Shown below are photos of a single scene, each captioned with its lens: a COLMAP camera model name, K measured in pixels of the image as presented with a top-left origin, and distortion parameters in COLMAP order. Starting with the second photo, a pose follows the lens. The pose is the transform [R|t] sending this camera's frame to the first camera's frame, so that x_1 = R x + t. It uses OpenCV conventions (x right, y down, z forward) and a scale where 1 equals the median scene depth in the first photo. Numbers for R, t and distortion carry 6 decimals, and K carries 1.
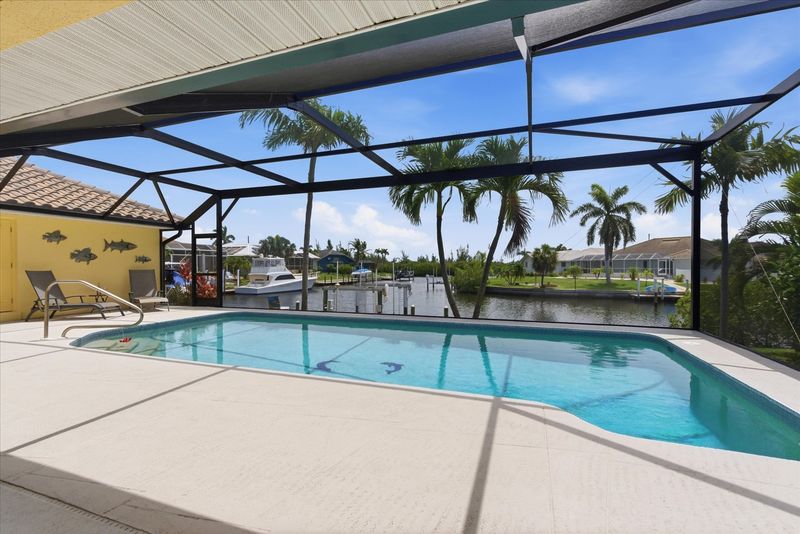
lens RADIAL K [[354.7, 0, 397.4], [0, 354.7, 270.2], [0, 0, 1]] dist [-0.004686, -0.001967]
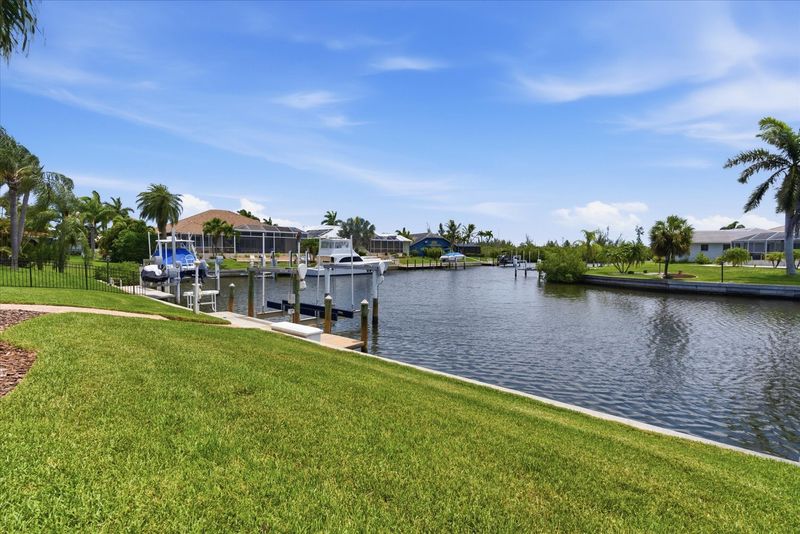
lens RADIAL K [[354.7, 0, 399.7], [0, 354.7, 270.0], [0, 0, 1]] dist [-0.004686, -0.001967]
pose [[0.942403, 0.022350, -0.333733, 0.128522], [-0.008673, 0.999062, 0.042416, 0.006688], [0.334368, -0.037078, 0.941713, 0.151974]]
